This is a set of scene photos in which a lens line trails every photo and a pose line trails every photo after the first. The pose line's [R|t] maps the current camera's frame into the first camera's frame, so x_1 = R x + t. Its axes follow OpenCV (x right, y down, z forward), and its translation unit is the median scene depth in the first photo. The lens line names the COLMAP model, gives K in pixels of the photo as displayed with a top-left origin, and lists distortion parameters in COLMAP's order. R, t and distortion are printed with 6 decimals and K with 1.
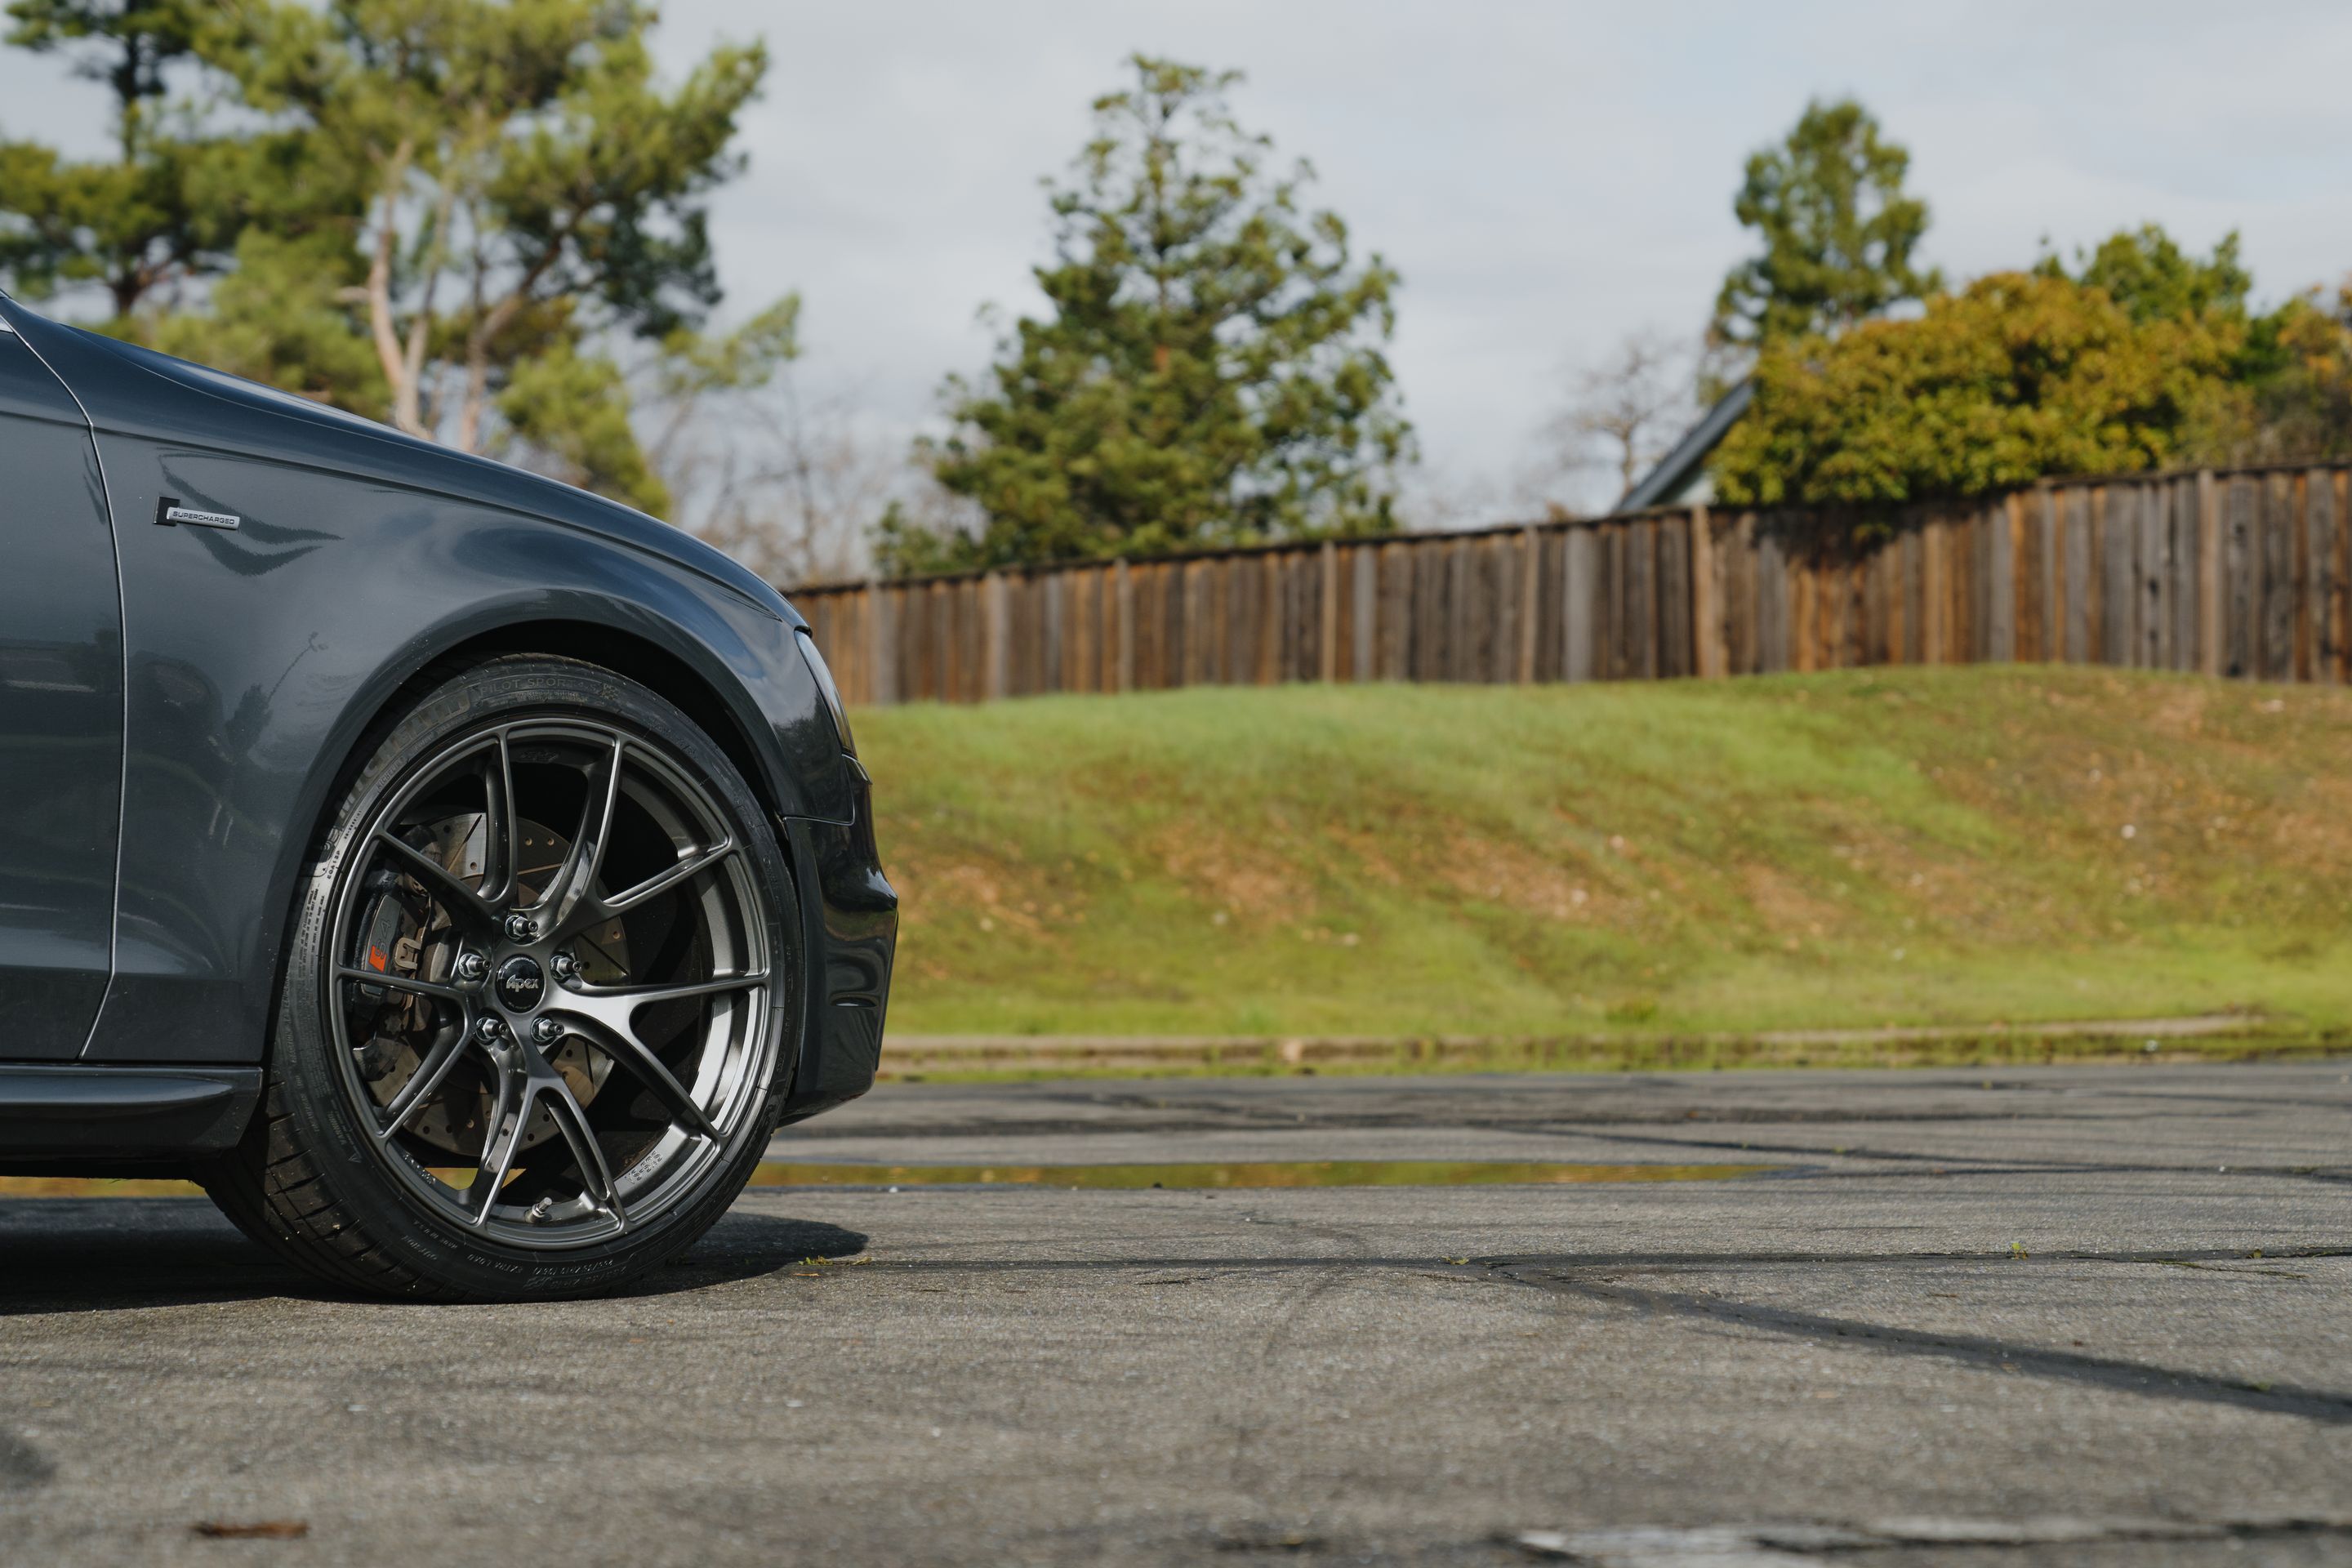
lens RADIAL K [[5408.6, 0, 1149.9], [0, 5408.6, 709.2], [0, 0, 1]] dist [-0.017469, -0.347219]
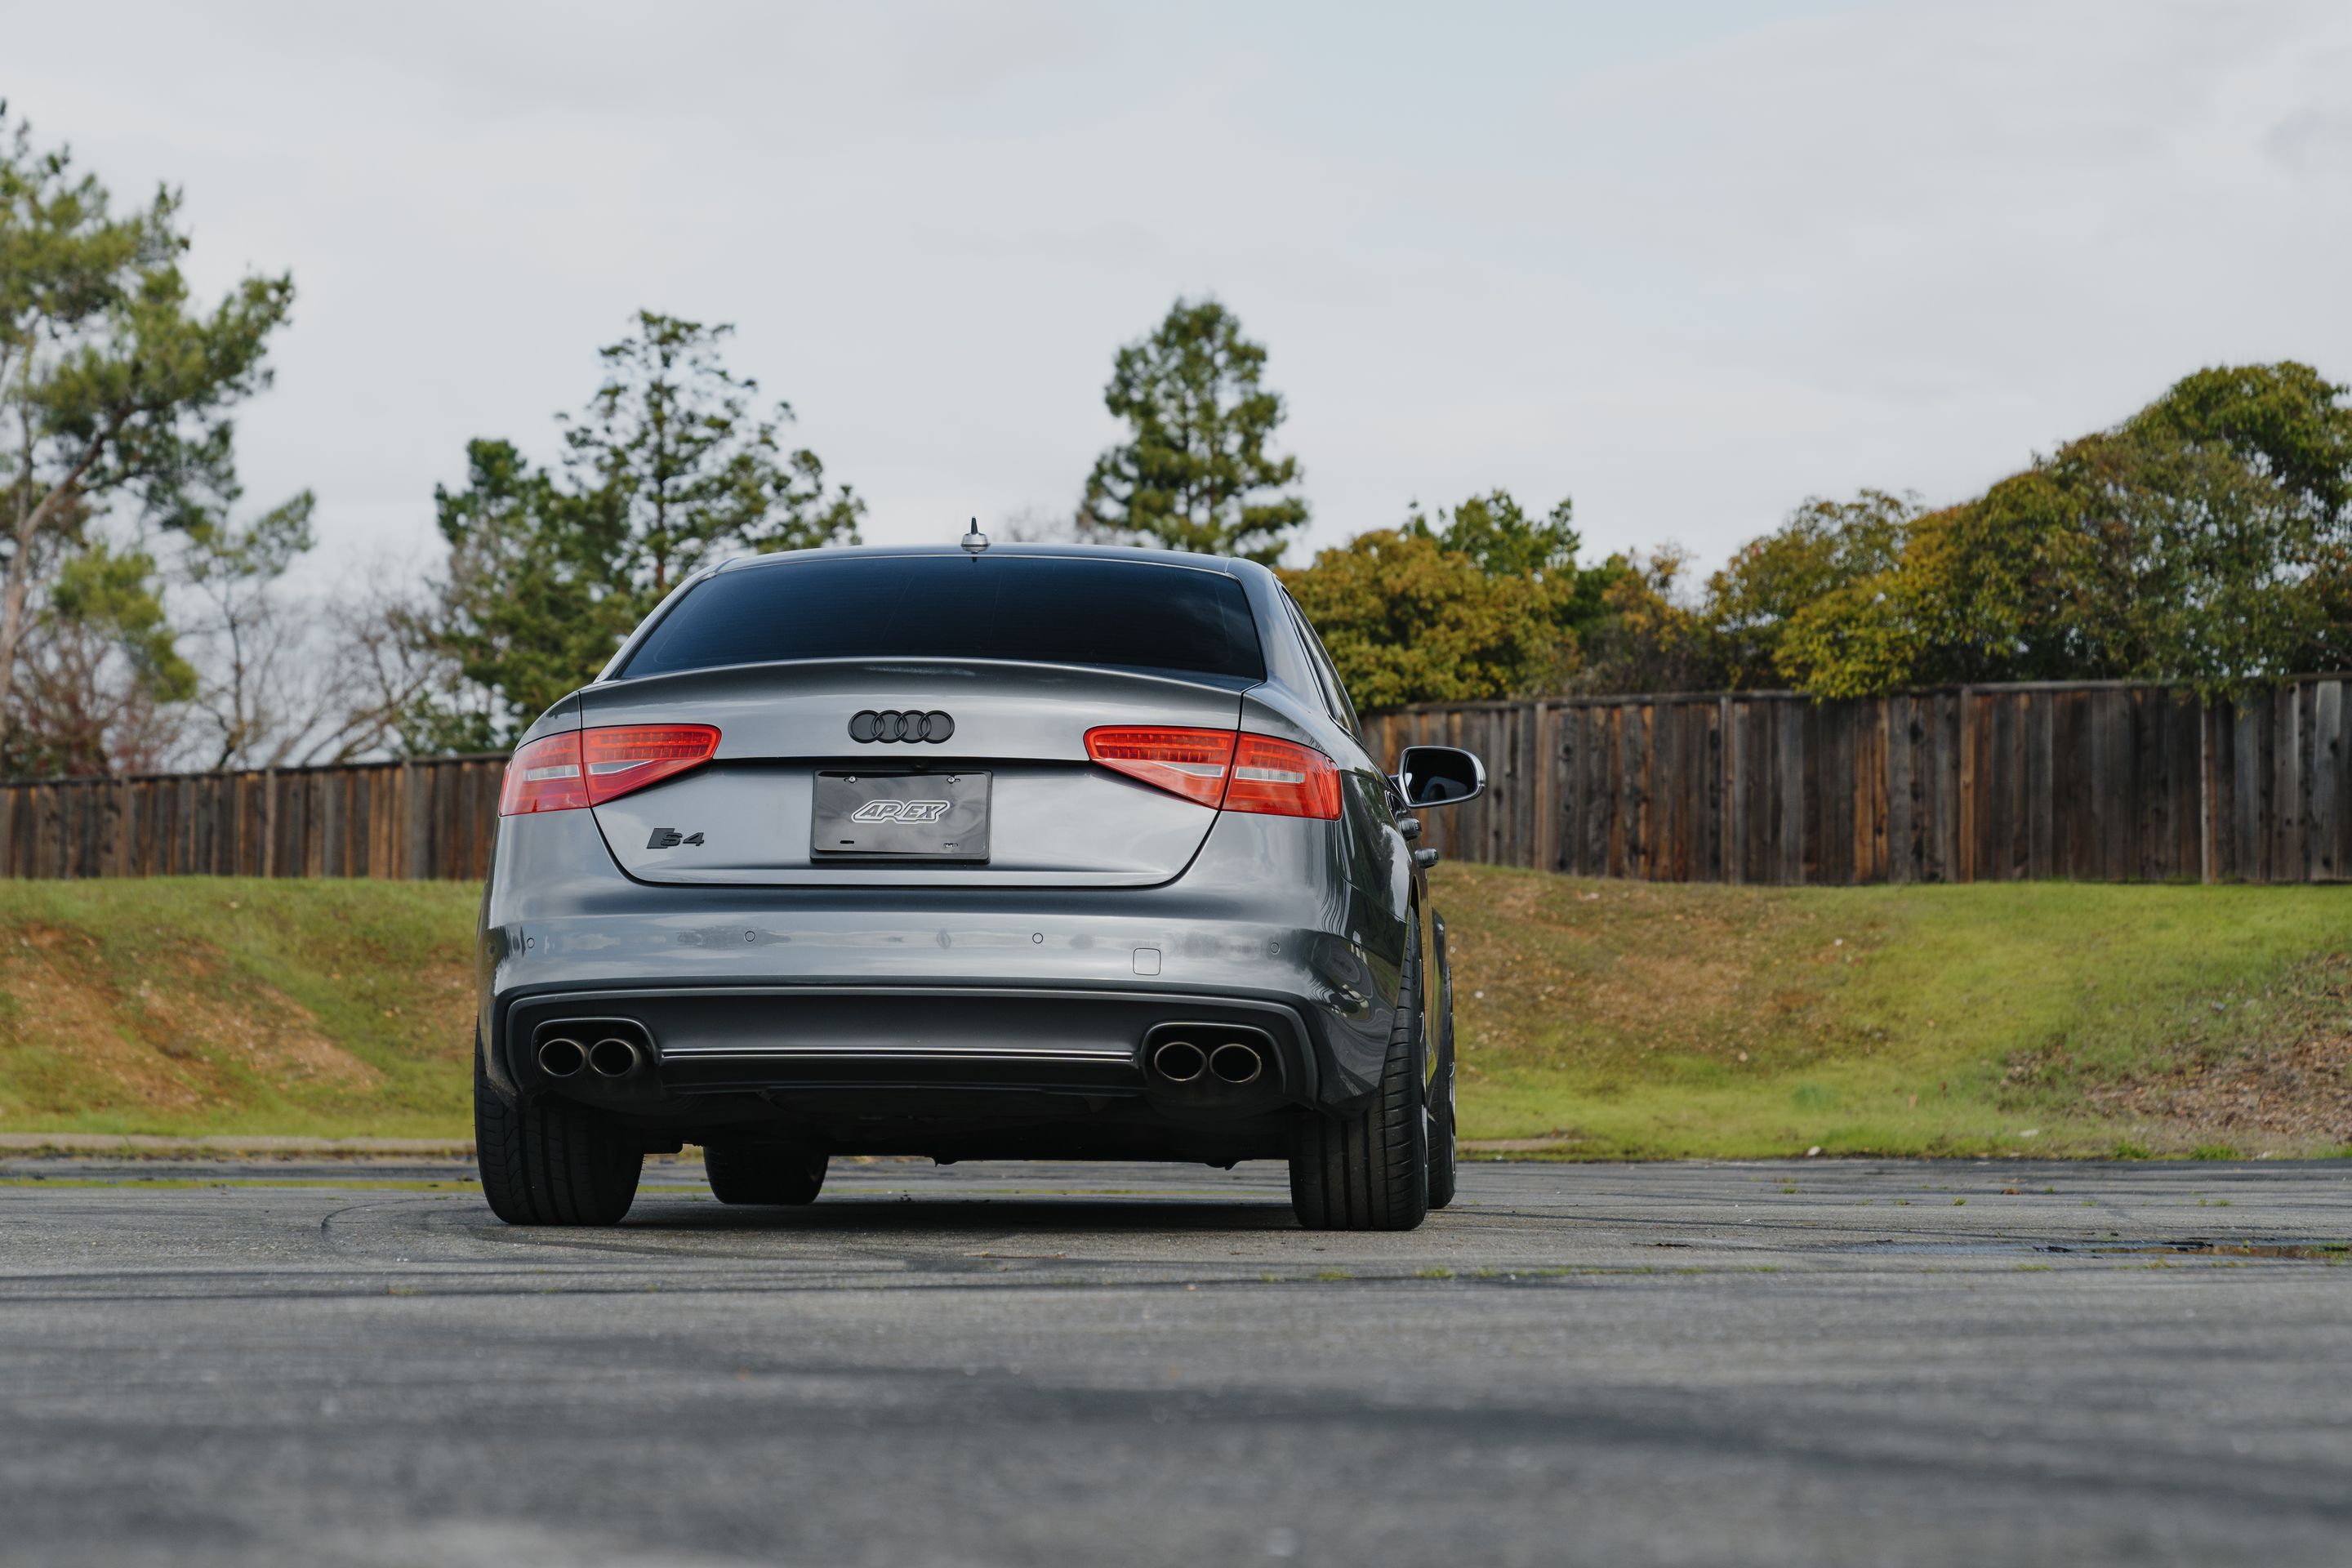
lens RADIAL K [[6134.6, 0, 1176.0], [0, 6134.6, 784.0], [0, 0, 1]] dist [0.011497, -0.453453]
pose [[0.990330, 0.018740, 0.137458, -0.076905], [-0.017991, 0.999816, -0.006688, -0.013871], [-0.137558, 0.004150, 0.990485, -0.364546]]
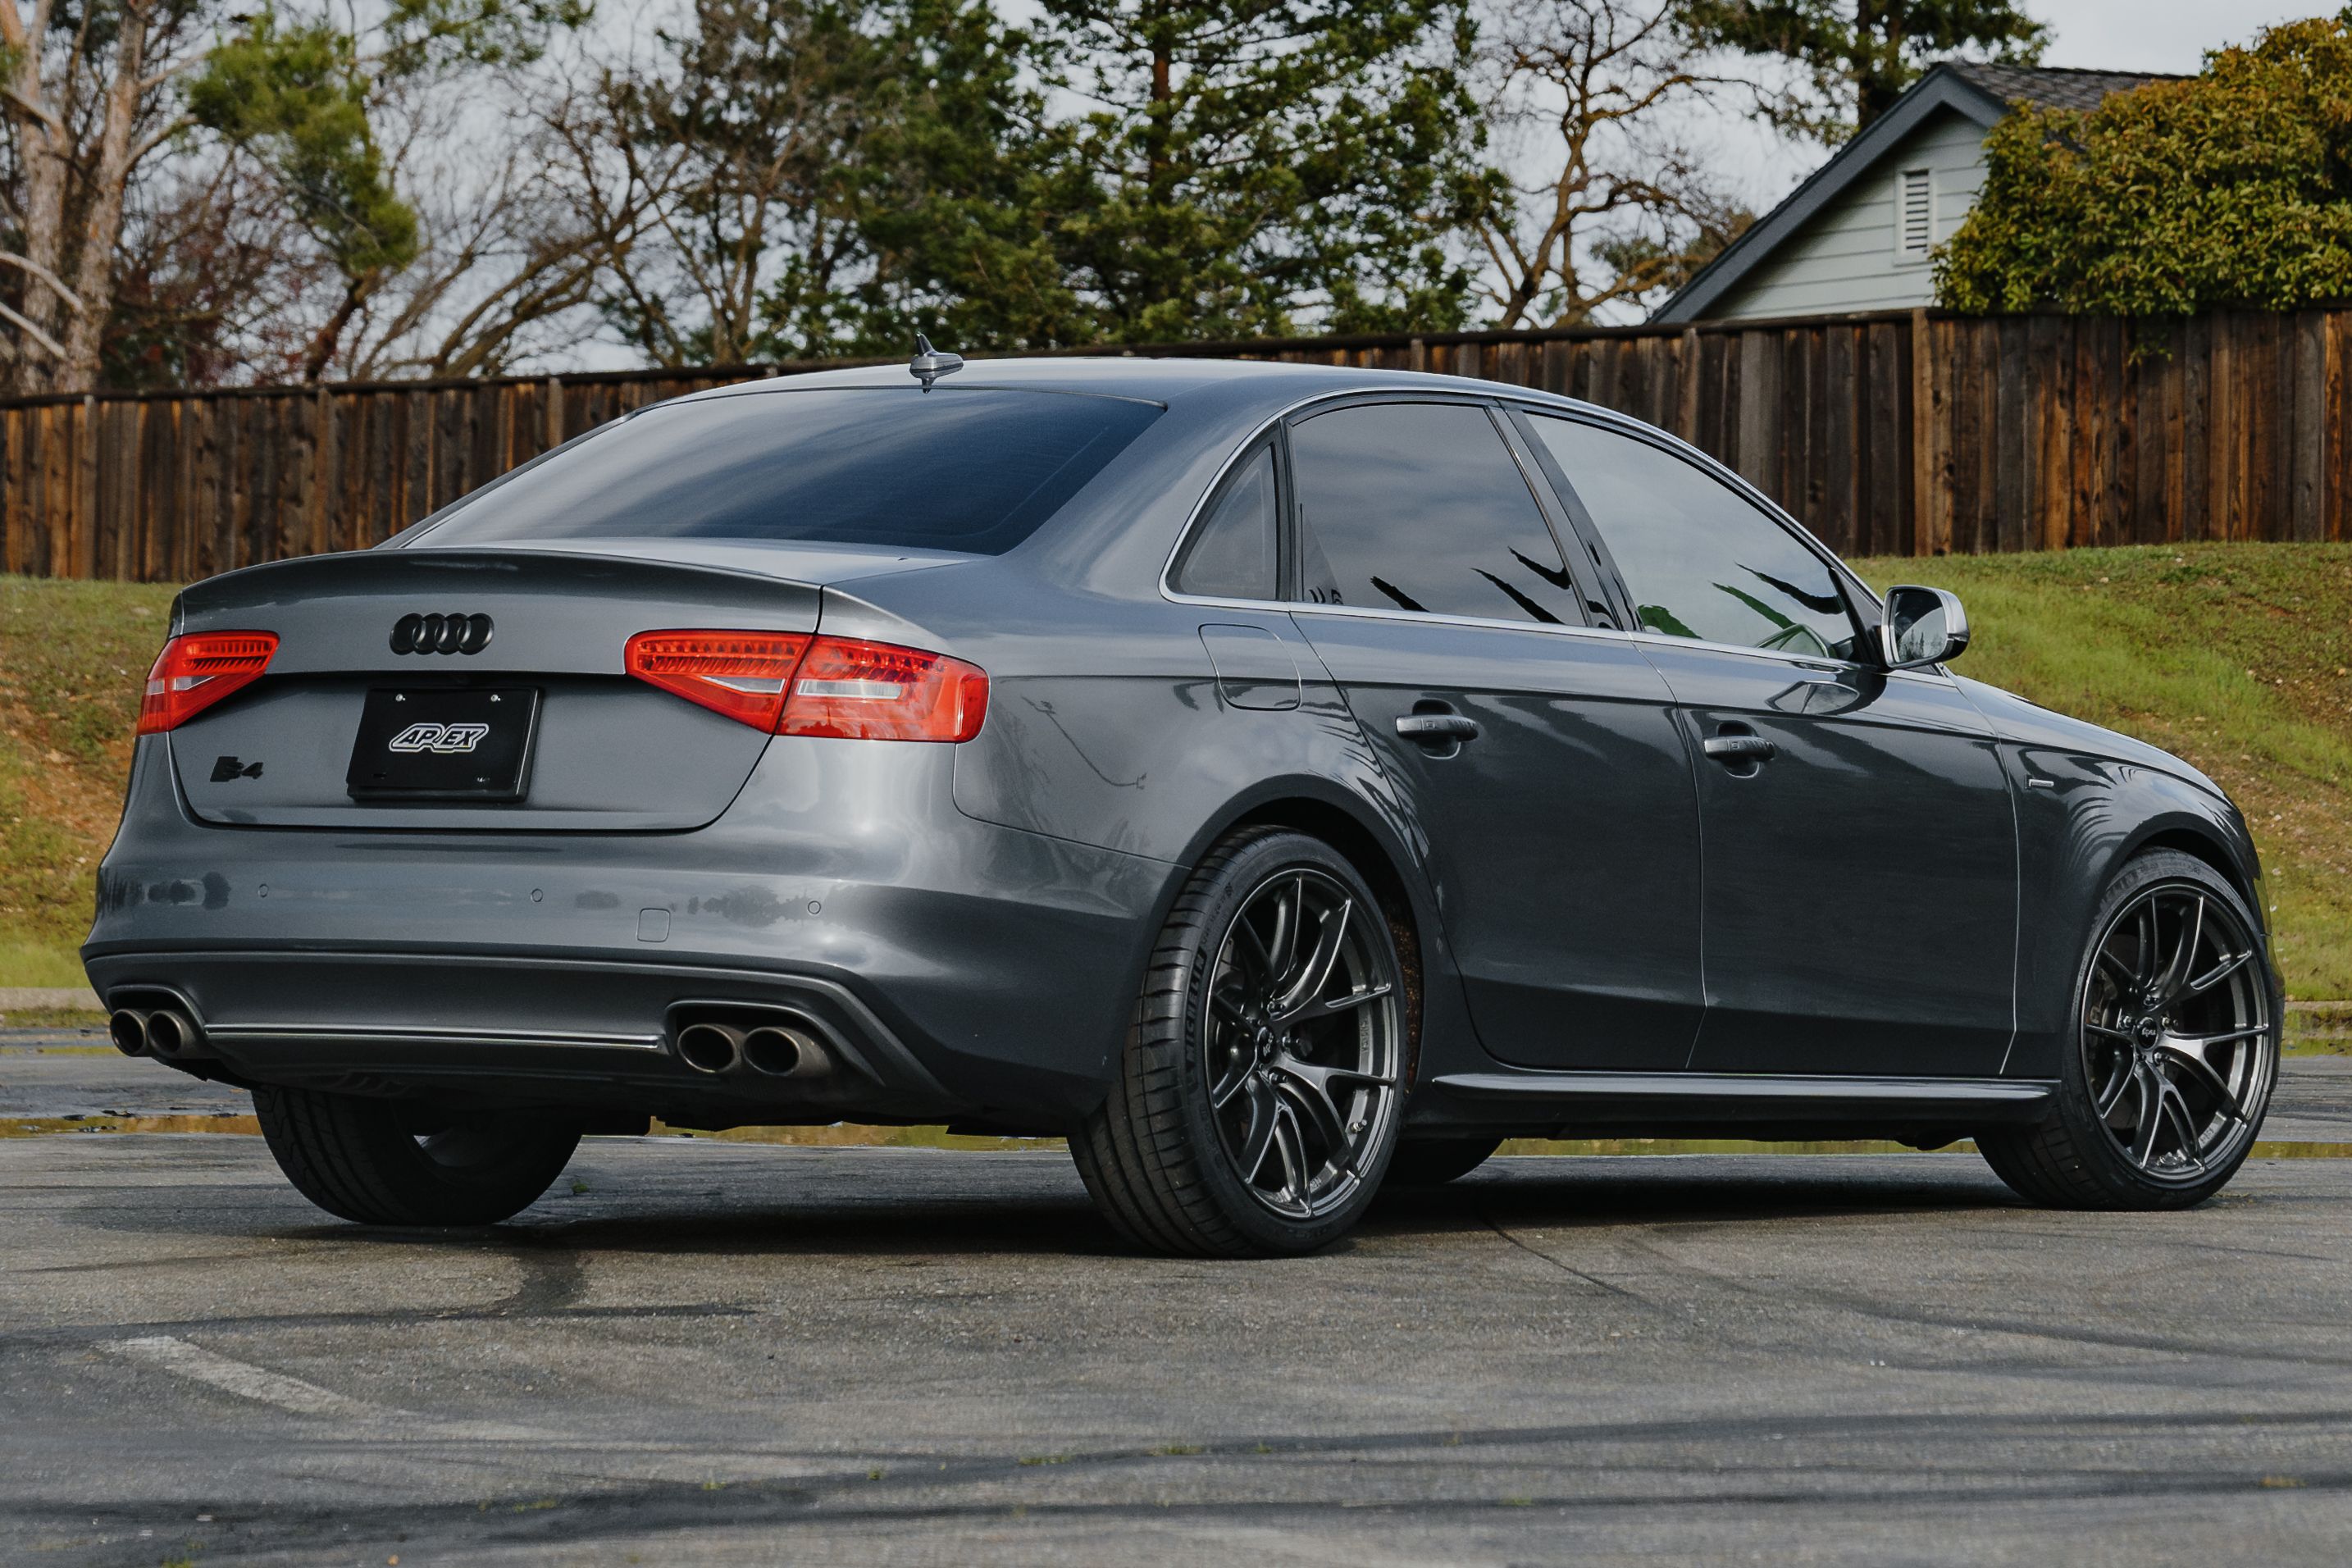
lens RADIAL K [[10341.6, 0, 1176.0], [0, 10341.6, 784.0], [0, 0, 1]] dist [0.234159, -17.273969]
pose [[0.994330, 0.015159, 0.105252, -0.162751], [-0.020188, 0.998696, 0.046881, -0.037683], [-0.104404, -0.048740, 0.993340, -0.480364]]
